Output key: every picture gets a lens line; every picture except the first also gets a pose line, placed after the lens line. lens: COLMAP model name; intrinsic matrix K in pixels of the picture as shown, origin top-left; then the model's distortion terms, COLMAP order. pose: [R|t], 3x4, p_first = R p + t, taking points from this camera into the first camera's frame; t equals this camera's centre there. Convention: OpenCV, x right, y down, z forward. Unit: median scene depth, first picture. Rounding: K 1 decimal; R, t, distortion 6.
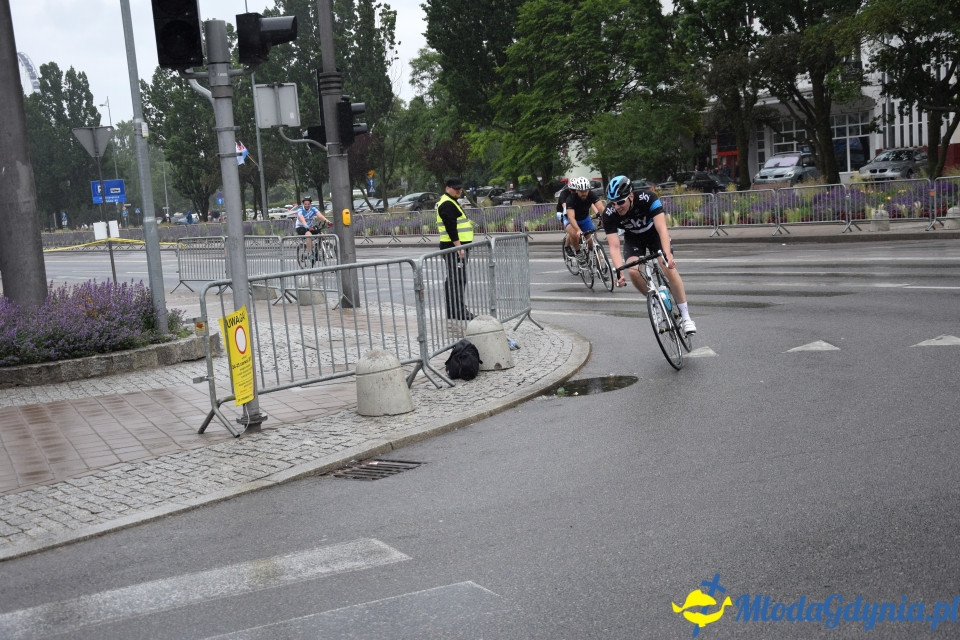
lens RADIAL K [[1177.7, 0, 480.0], [0, 1177.7, 320.0], [0, 0, 1]] dist [0.149966, 0.055752]
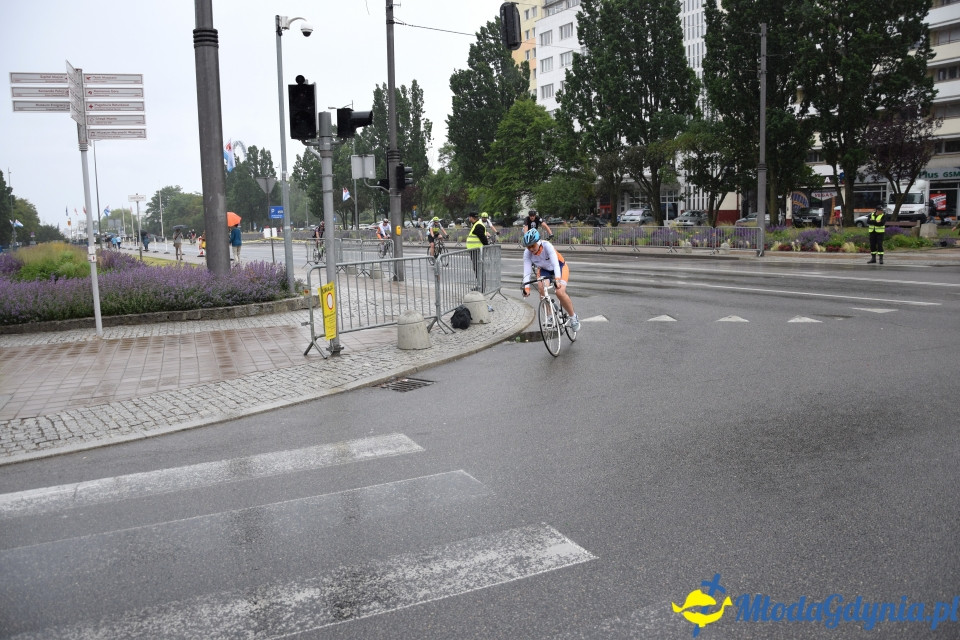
lens RADIAL K [[786.4, 0, 480.0], [0, 786.4, 320.0], [0, 0, 1]] dist [-0.172689, 0.142560]
pose [[0.998865, 0.047374, 0.004865, 0.011736], [-0.047467, 0.998648, 0.021211, 0.019624], [-0.003853, -0.021418, 0.999763, -0.211958]]
